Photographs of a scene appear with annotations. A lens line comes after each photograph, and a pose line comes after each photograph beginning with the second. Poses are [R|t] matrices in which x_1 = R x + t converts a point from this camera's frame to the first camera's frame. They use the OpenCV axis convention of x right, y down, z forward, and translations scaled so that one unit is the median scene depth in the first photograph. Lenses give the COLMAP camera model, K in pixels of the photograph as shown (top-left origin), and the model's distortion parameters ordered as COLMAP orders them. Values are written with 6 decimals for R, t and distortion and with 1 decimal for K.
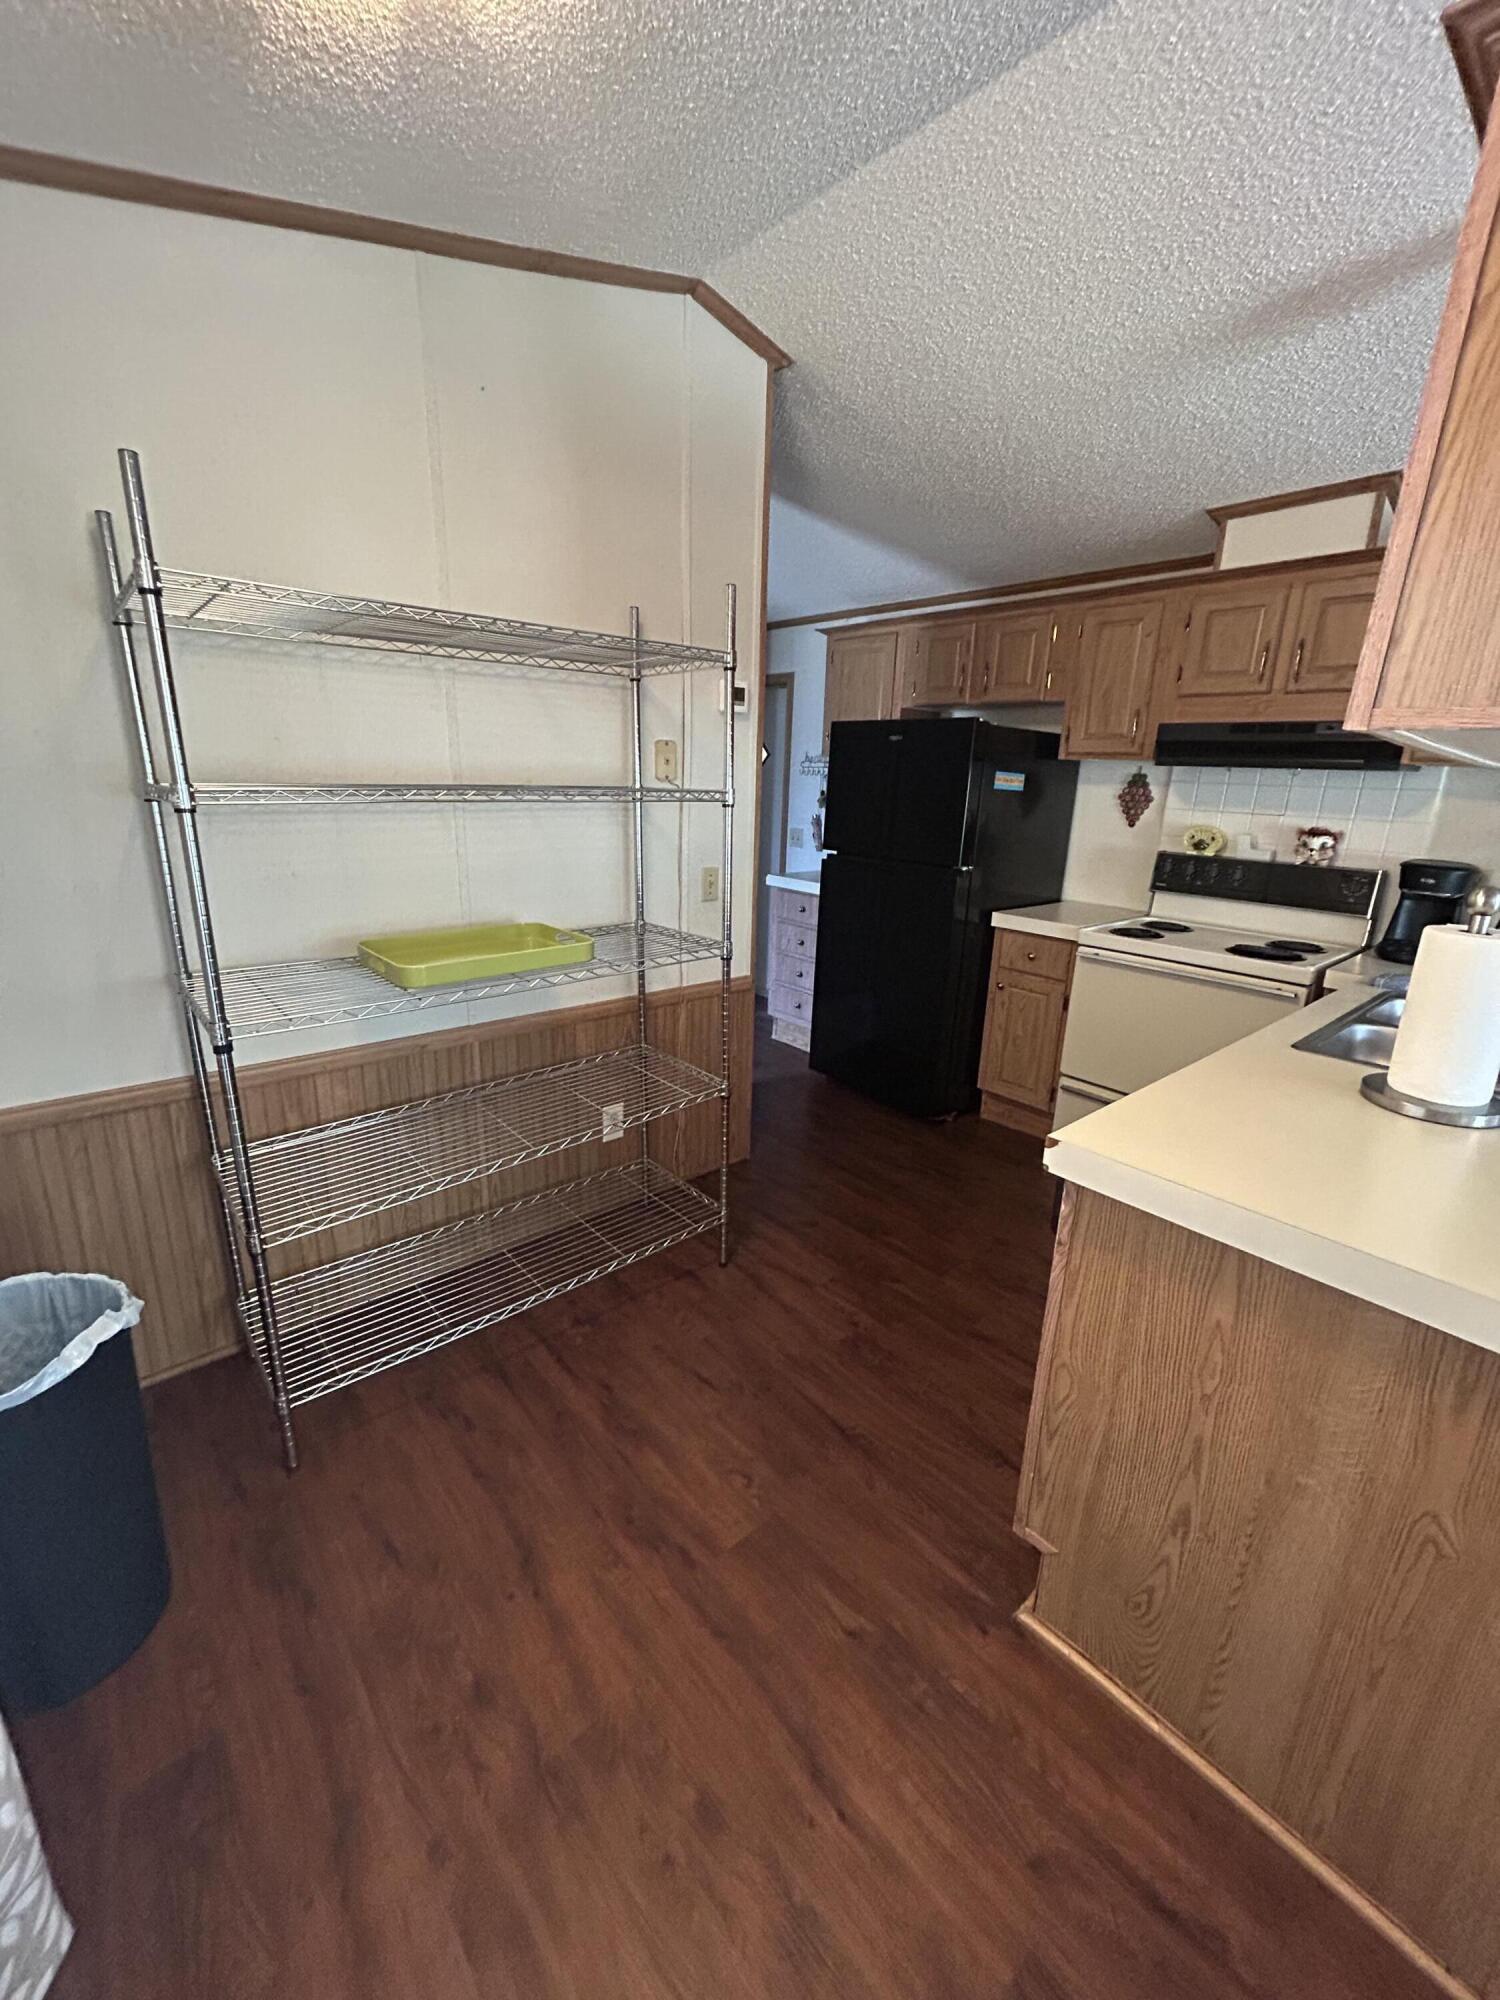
lens RADIAL K [[808.7, 0, 749.4], [0, 808.7, 997.2], [0, 0, 1]] dist [-0.000250, 0.001003]
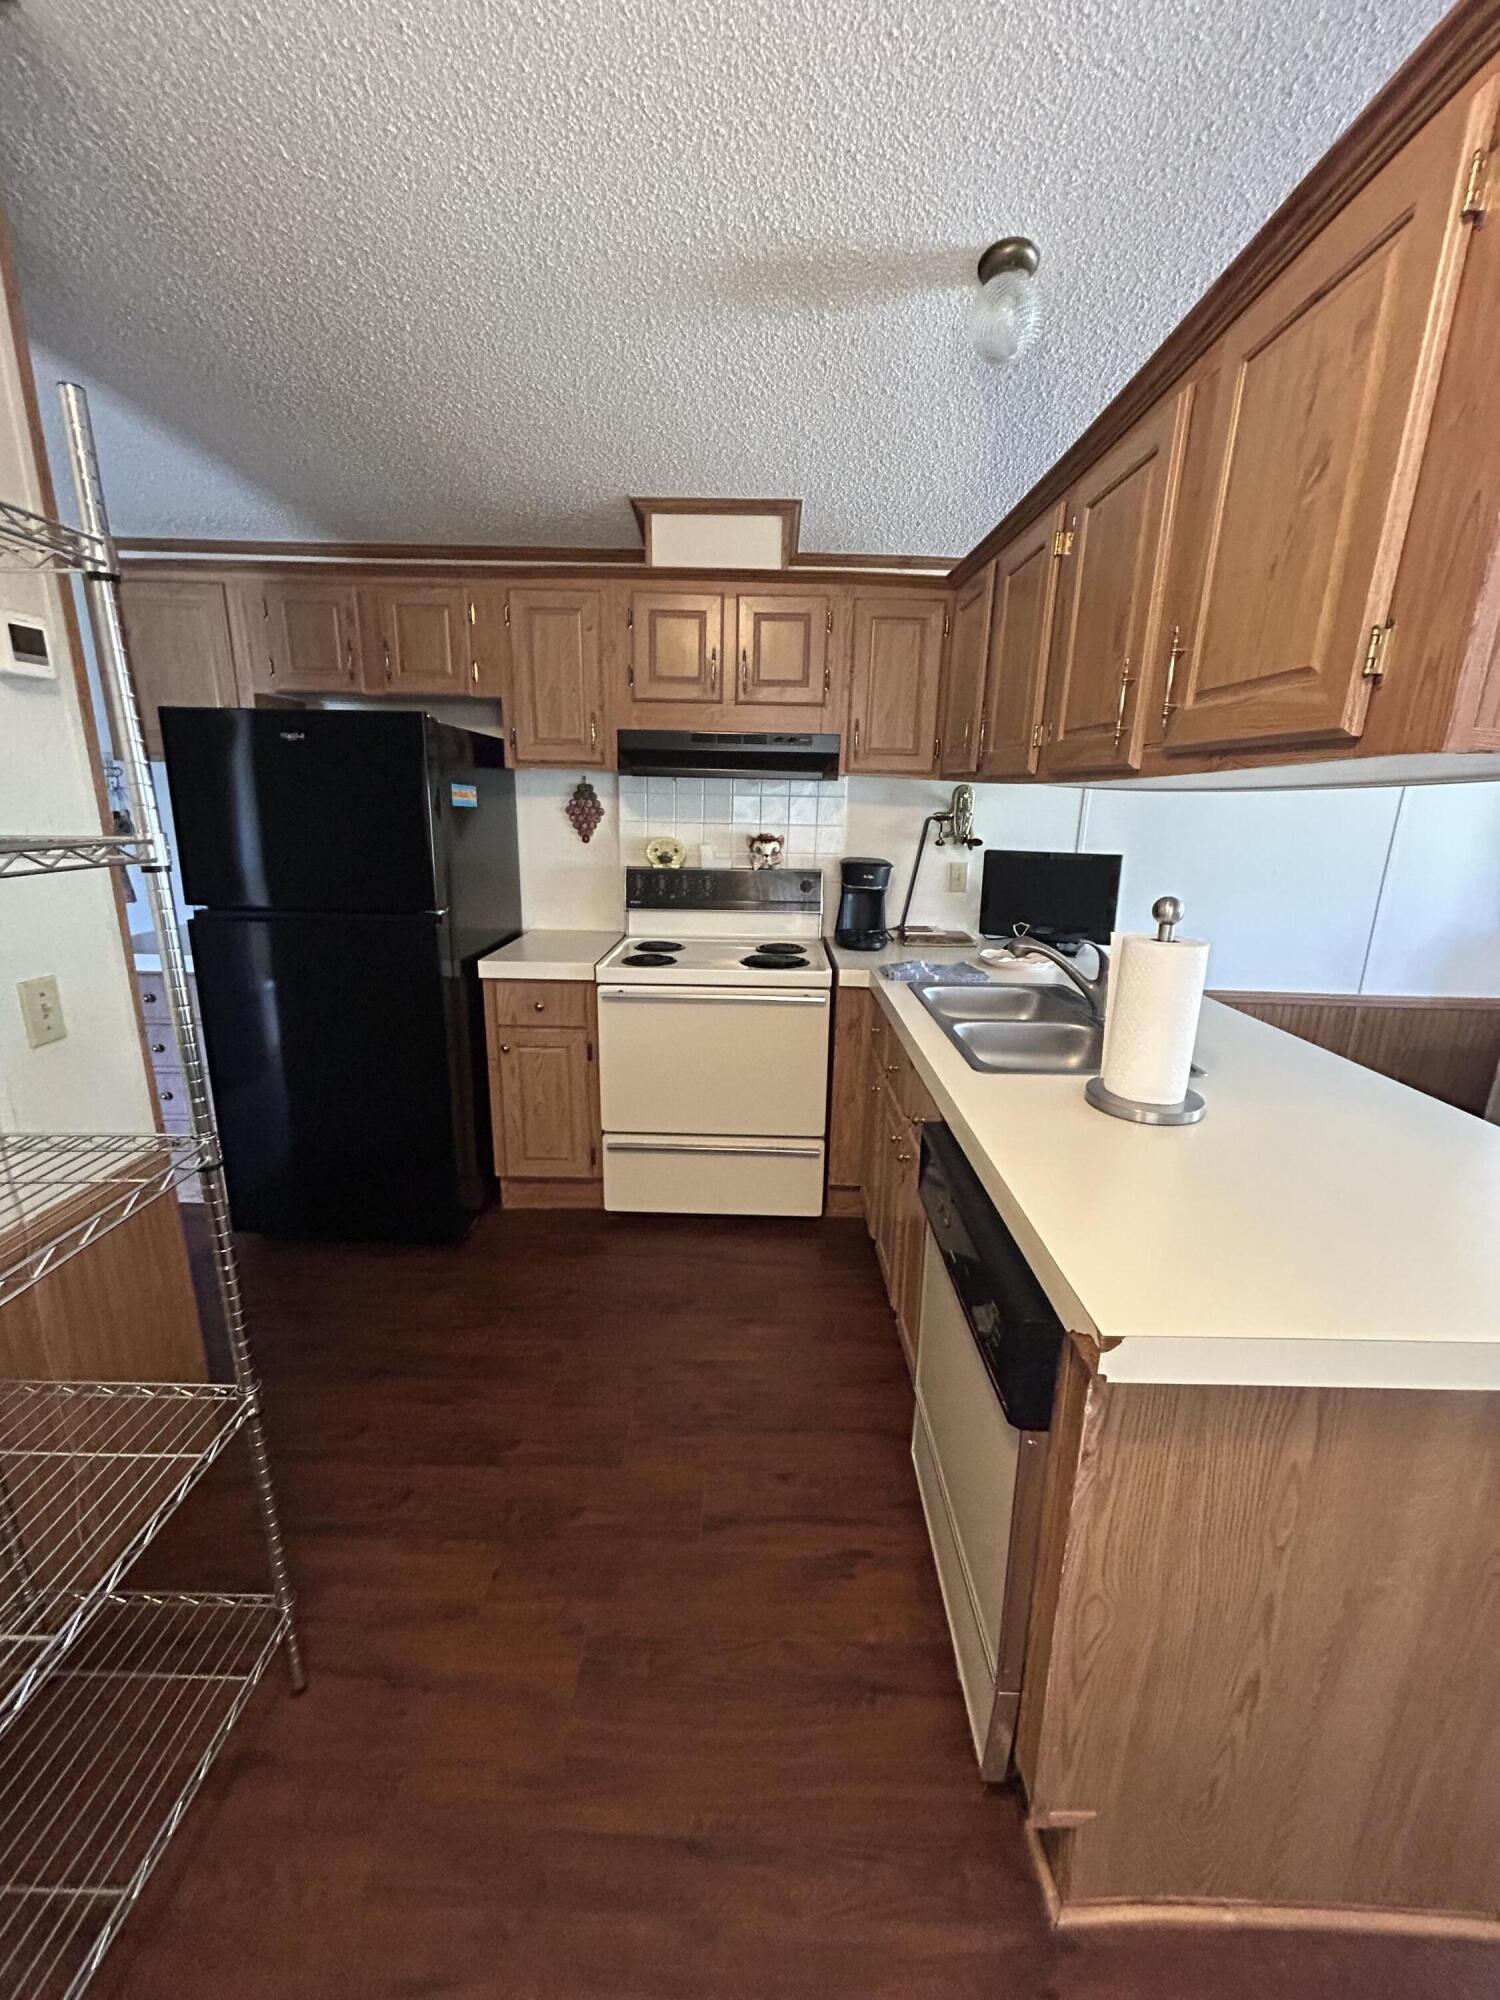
lens RADIAL K [[808.7, 0, 749.4], [0, 808.7, 997.2], [0, 0, 1]] dist [-0.000250, 0.001003]
pose [[0.666075, -0.200775, 0.718355, -0.104824], [0.203813, 0.975430, 0.083645, -0.089205], [-0.717499, 0.090696, 0.690630, 0.288006]]
